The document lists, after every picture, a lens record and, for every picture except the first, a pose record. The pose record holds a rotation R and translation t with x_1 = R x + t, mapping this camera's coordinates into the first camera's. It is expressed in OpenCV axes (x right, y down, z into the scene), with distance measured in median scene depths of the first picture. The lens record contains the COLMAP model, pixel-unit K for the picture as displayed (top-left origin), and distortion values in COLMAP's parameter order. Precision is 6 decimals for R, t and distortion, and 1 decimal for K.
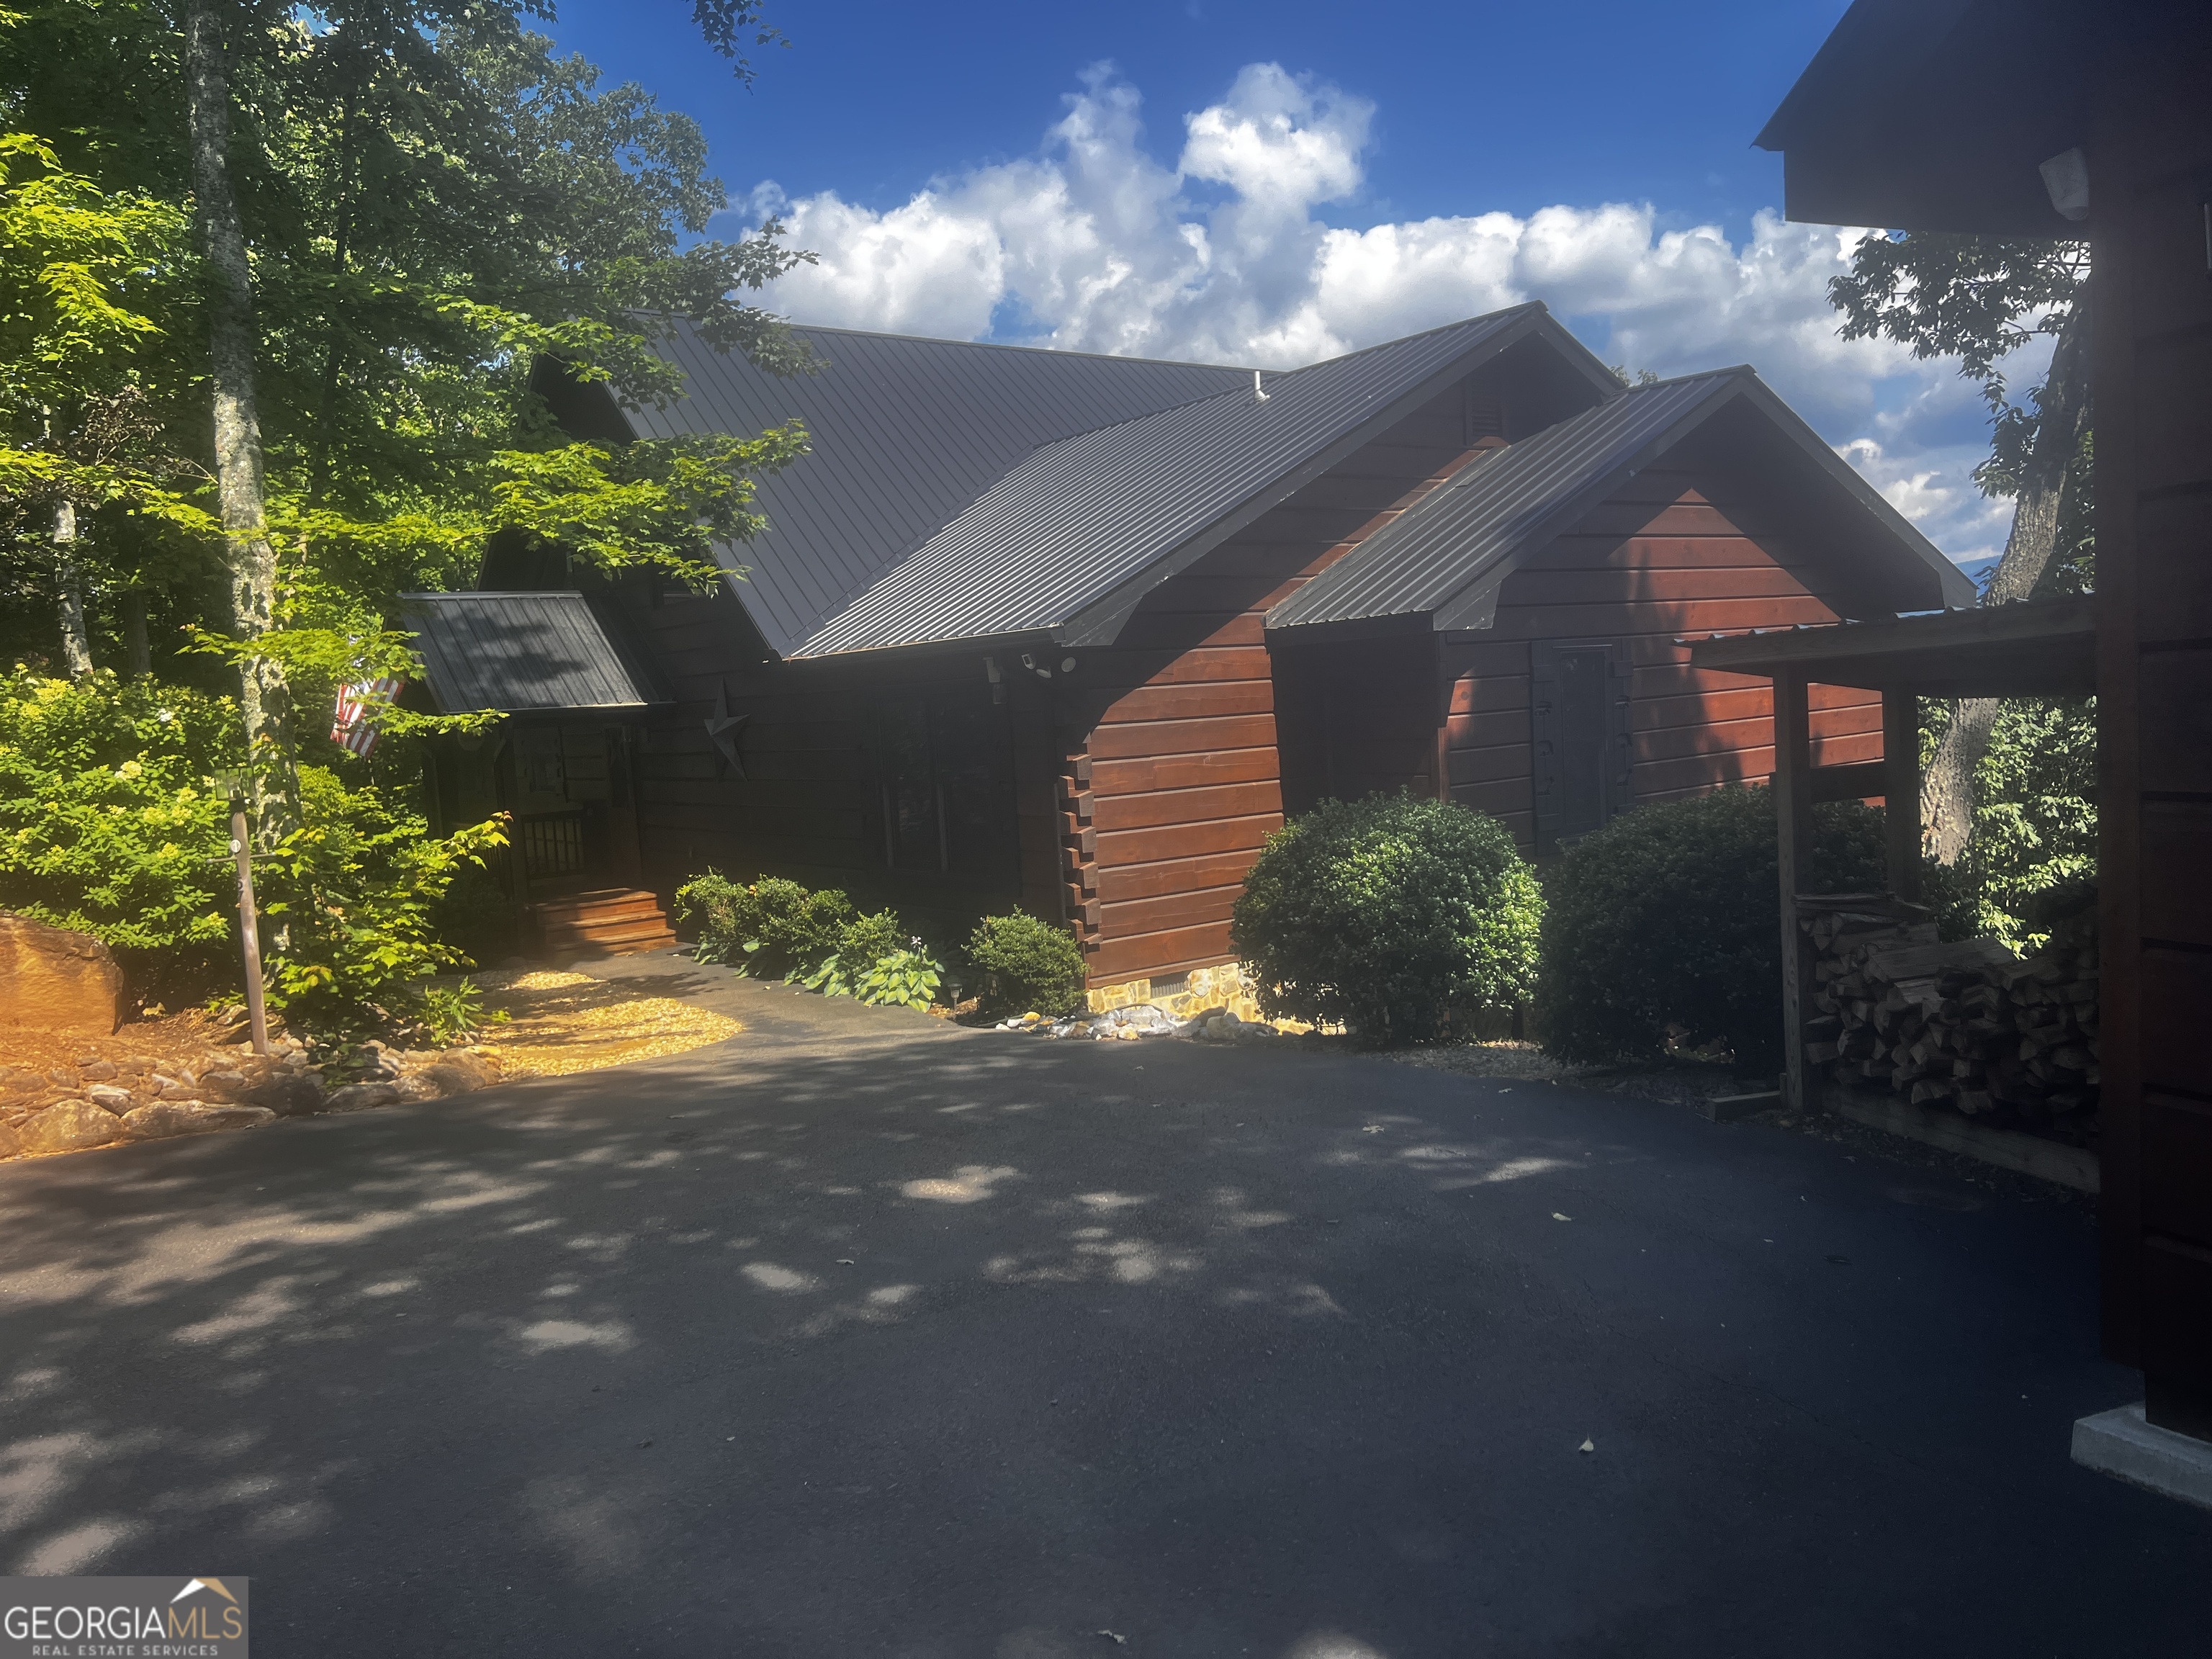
lens RADIAL K [[1663.7, 0, 1099.0], [0, 1663.7, 831.2], [0, 0, 1]] dist [0.091002, -0.002724]
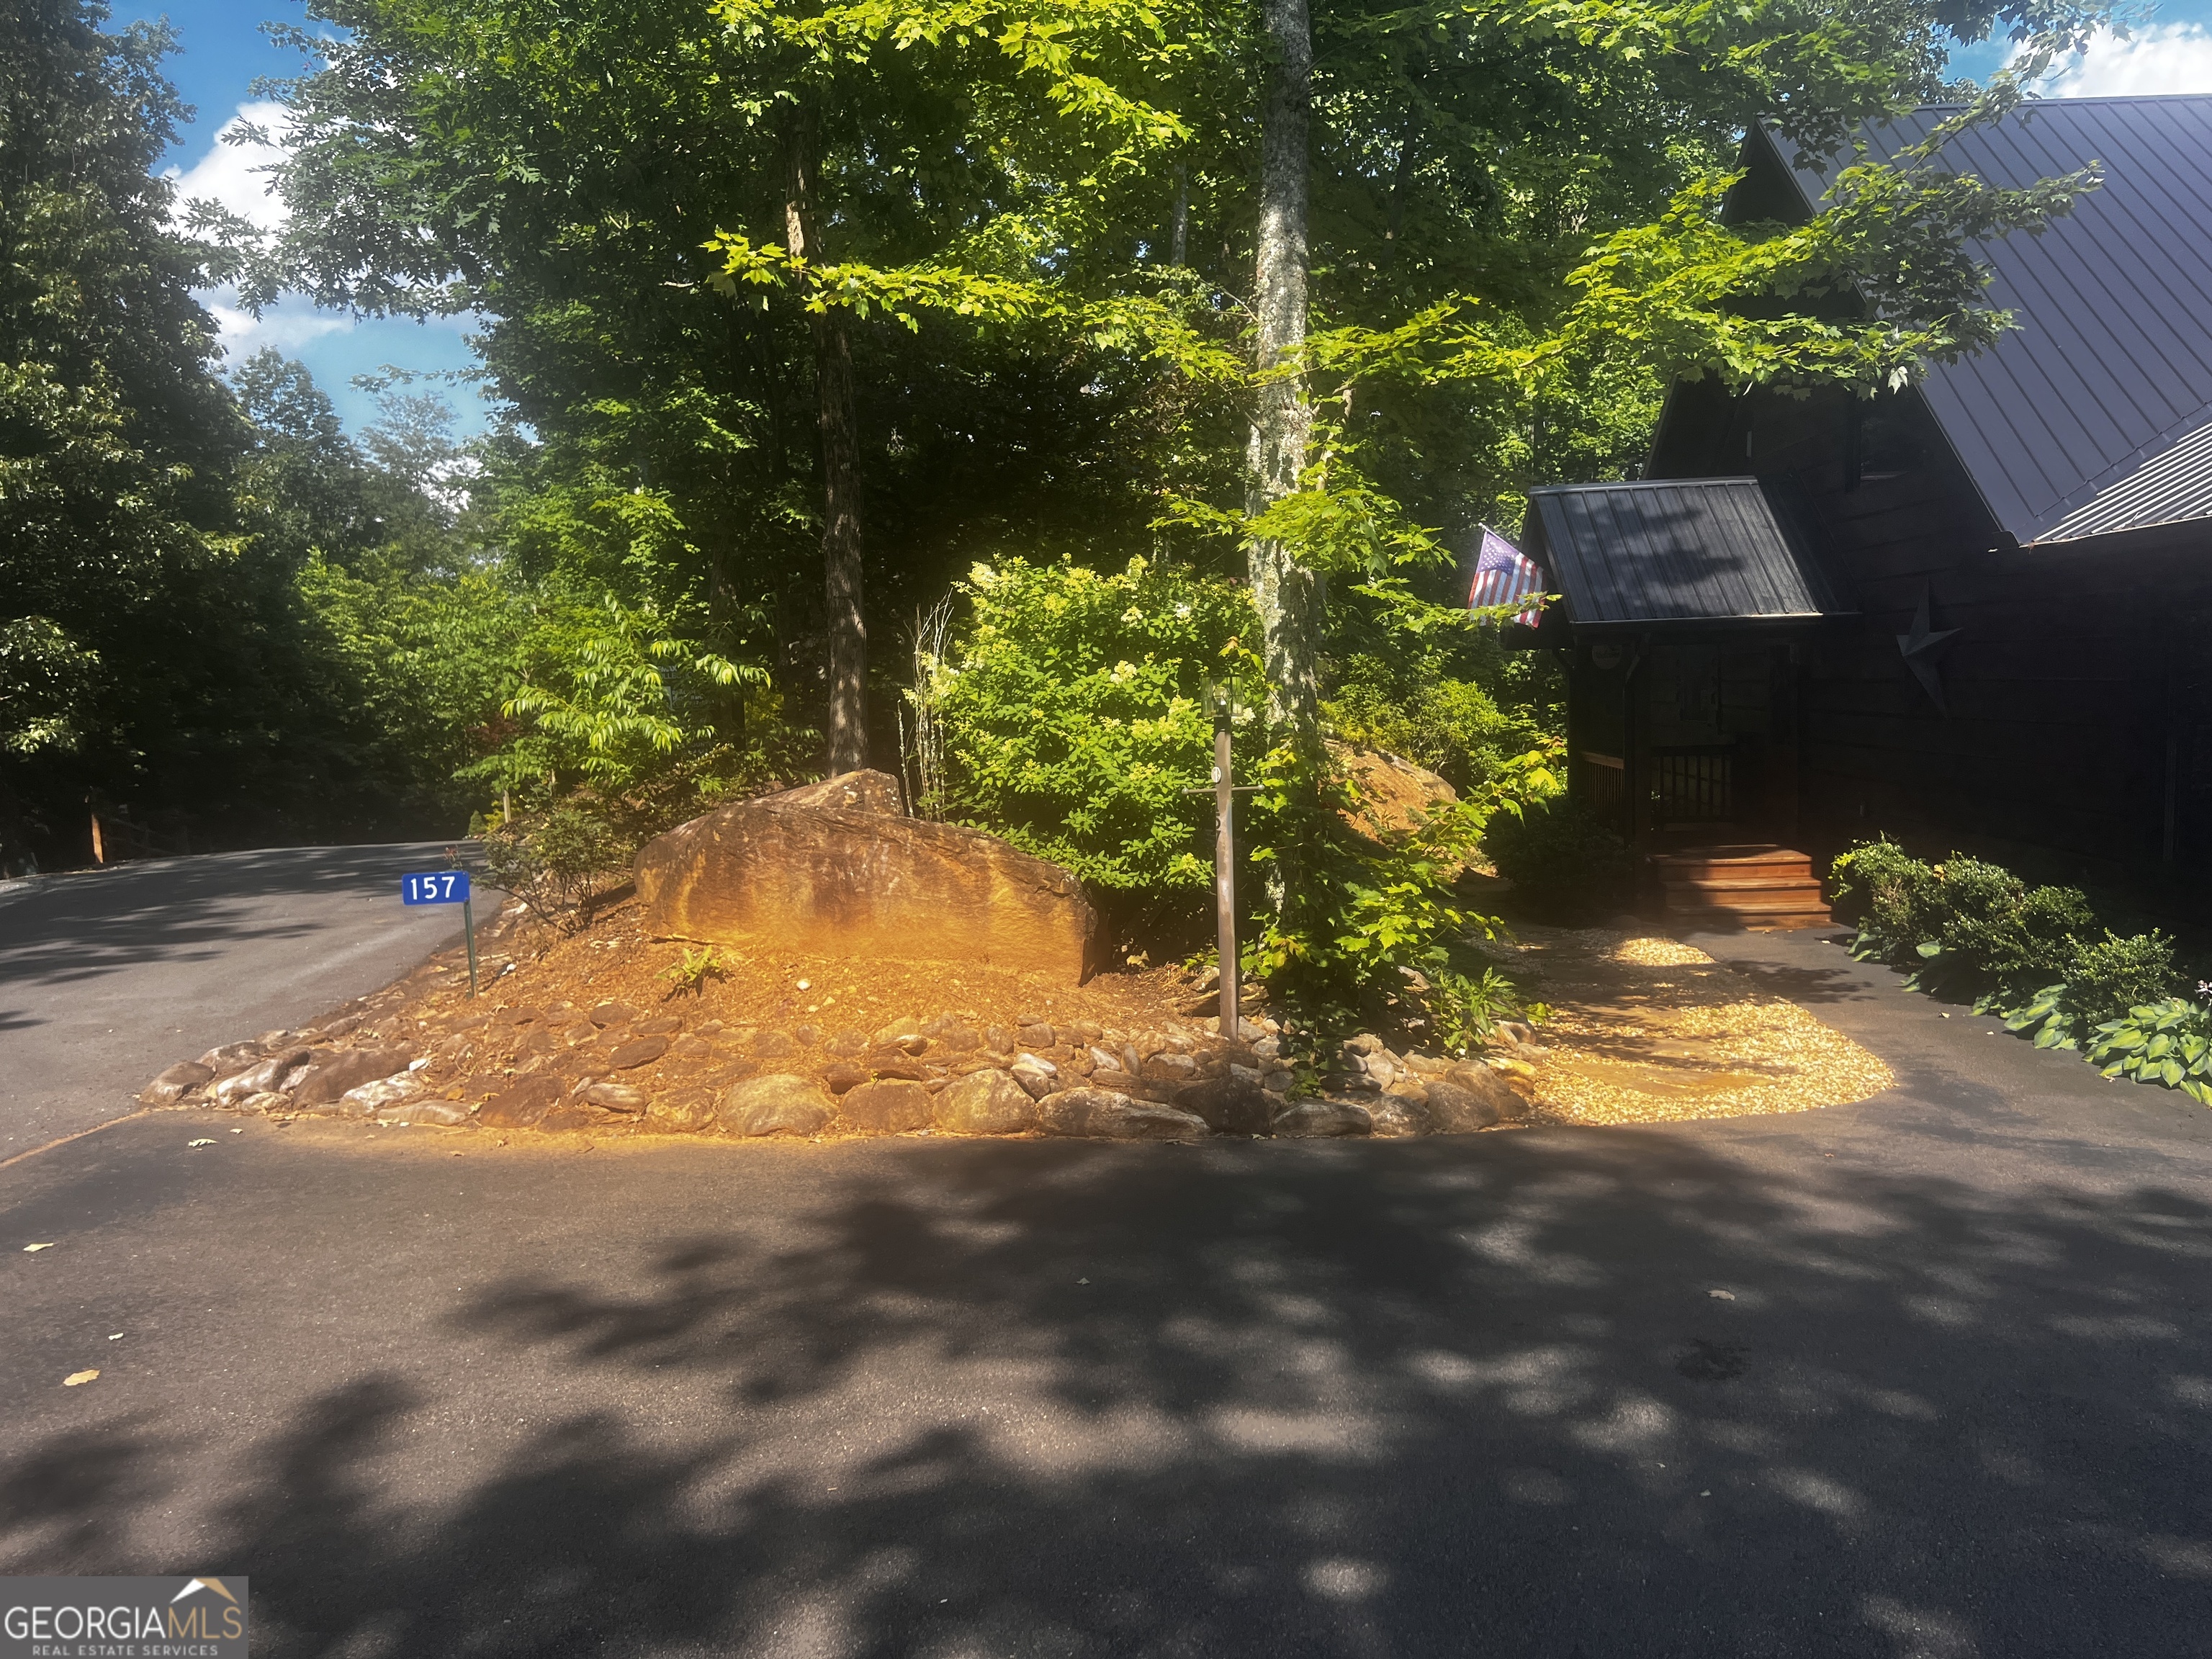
lens RADIAL K [[1650.6, 0, 1107.0], [0, 1650.6, 844.4], [0, 0, 1]] dist [0.042494, -0.049214]
pose [[0.771070, 0.097965, -0.629170, -0.043368], [-0.064097, 0.995017, 0.076376, -0.010313], [0.633517, -0.018563, 0.773506, 0.277861]]
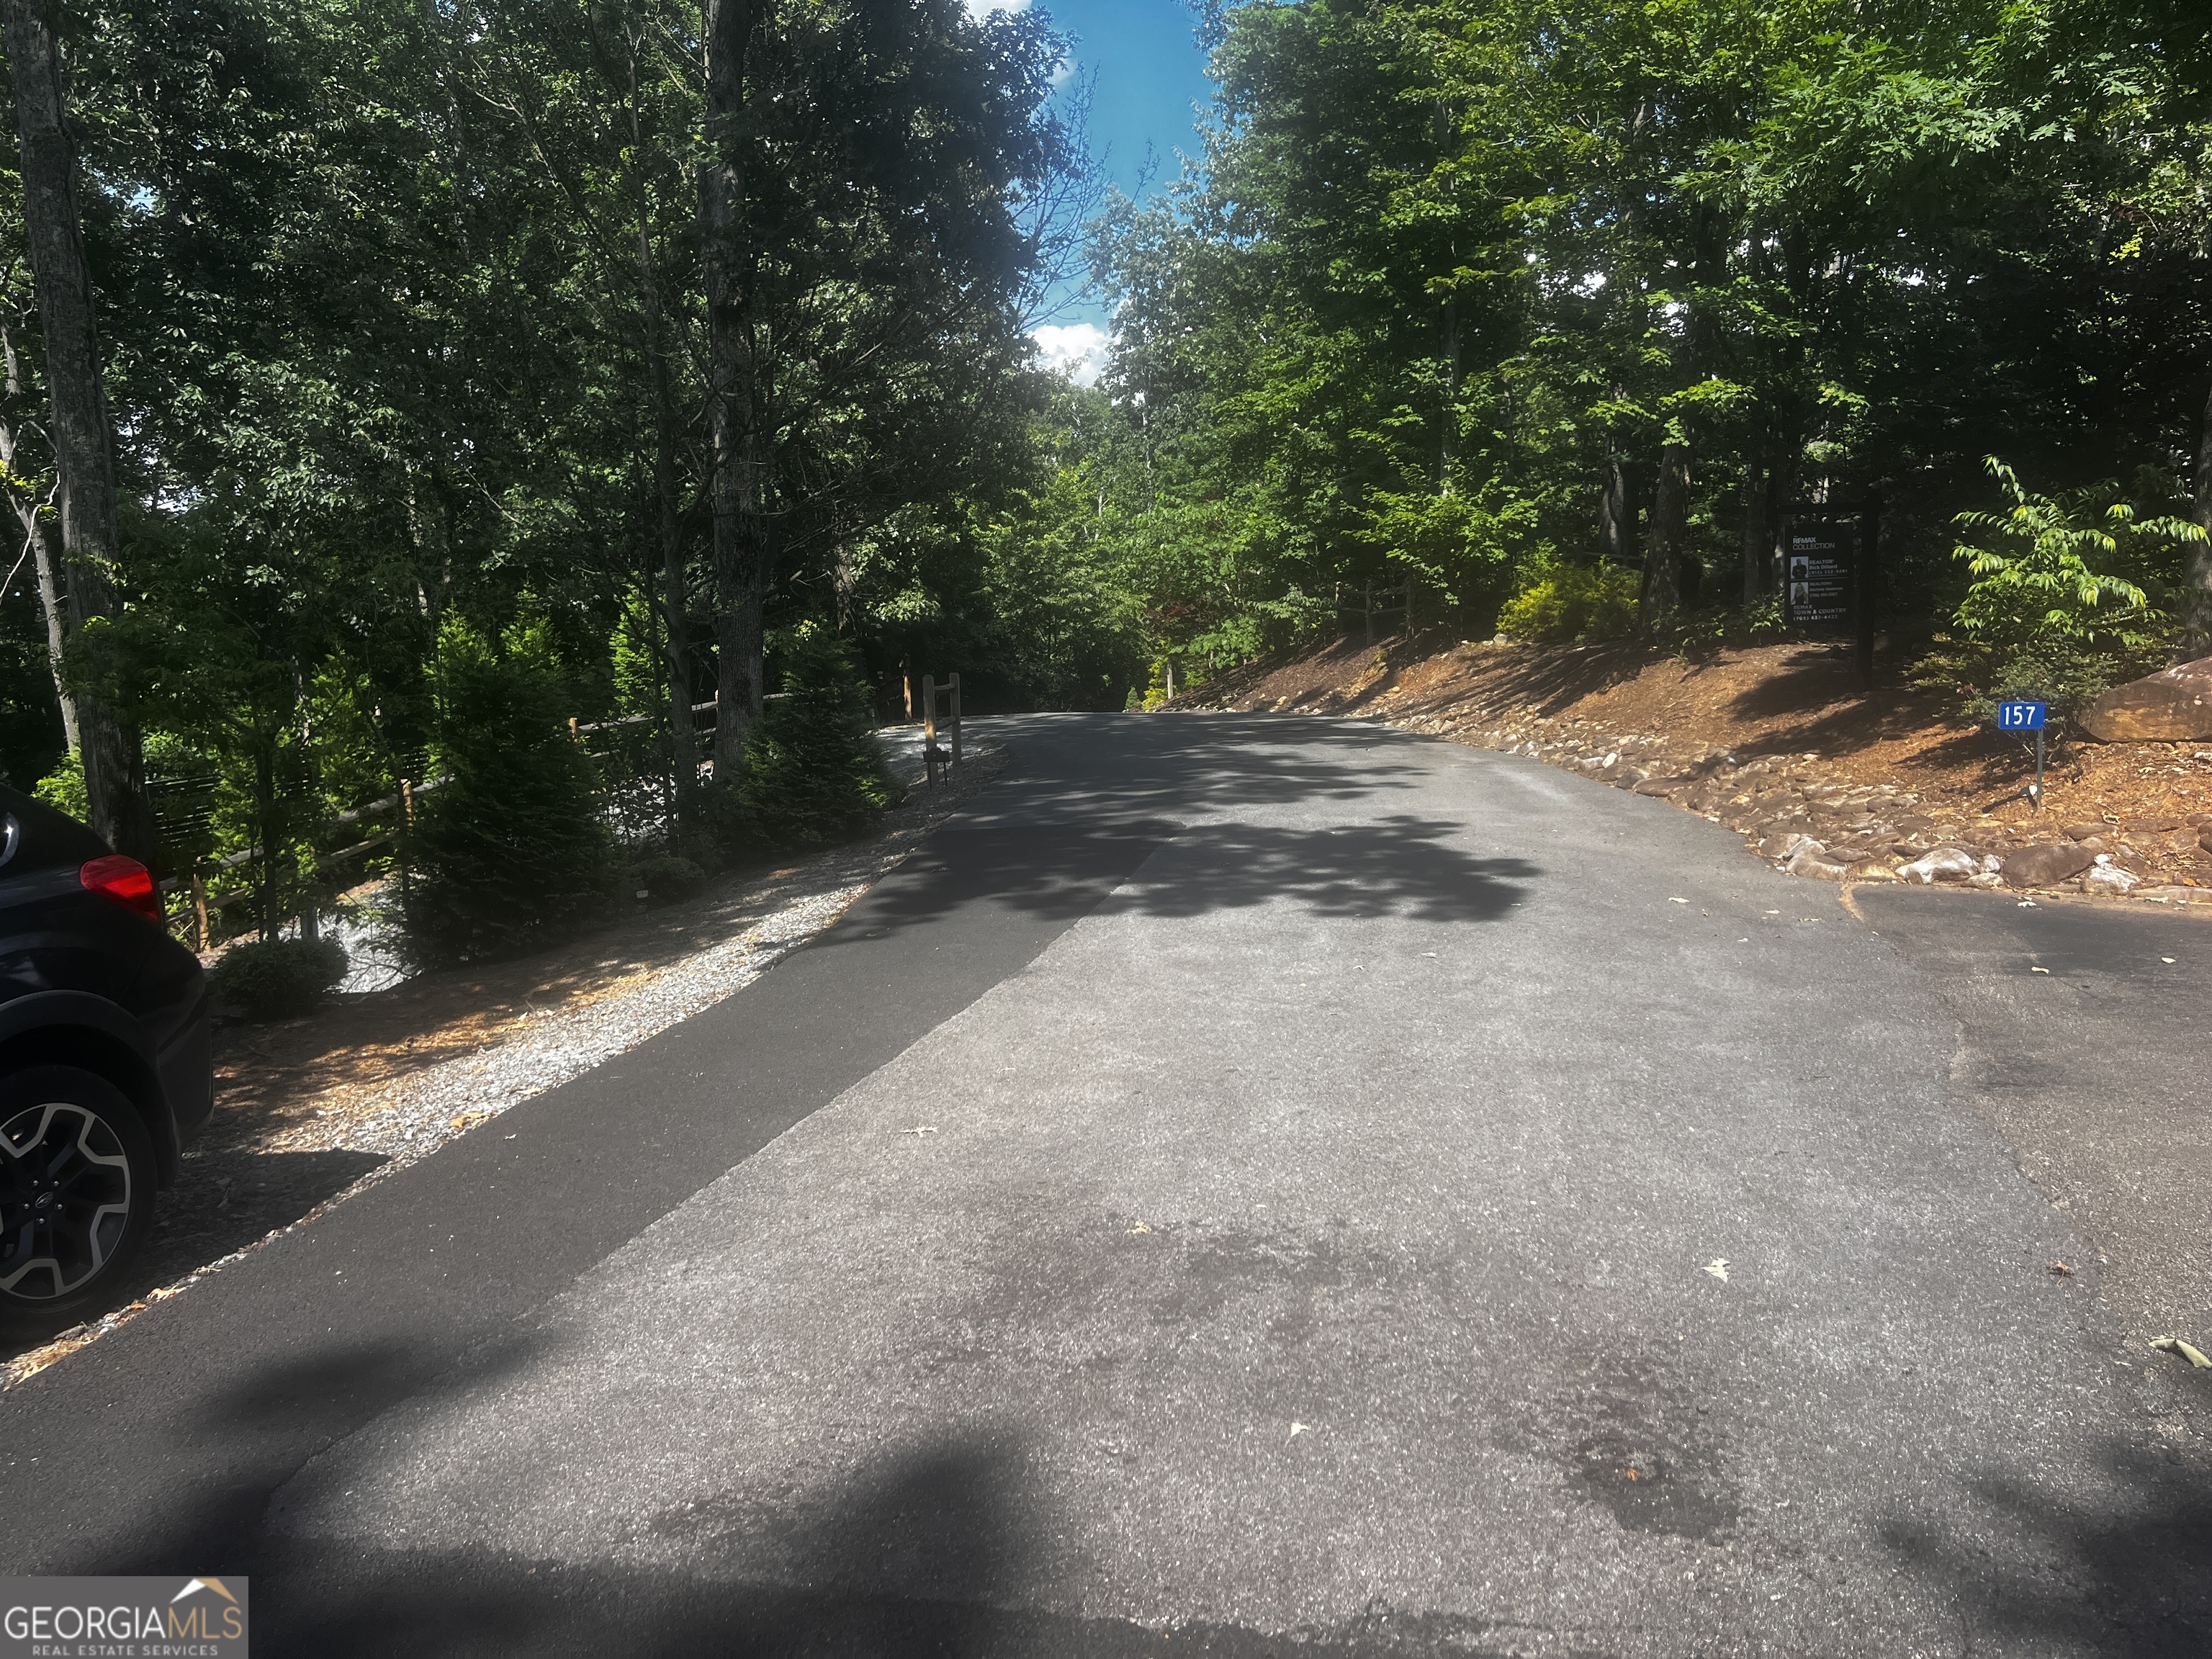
lens RADIAL K [[1650.6, 0, 1107.0], [0, 1650.6, 844.4], [0, 0, 1]] dist [0.042494, -0.049214]
pose [[0.586662, 0.174375, -0.790835, -0.279242], [-0.078896, 0.984204, 0.158485, 0.042123], [0.805979, -0.030584, 0.591153, -0.171523]]
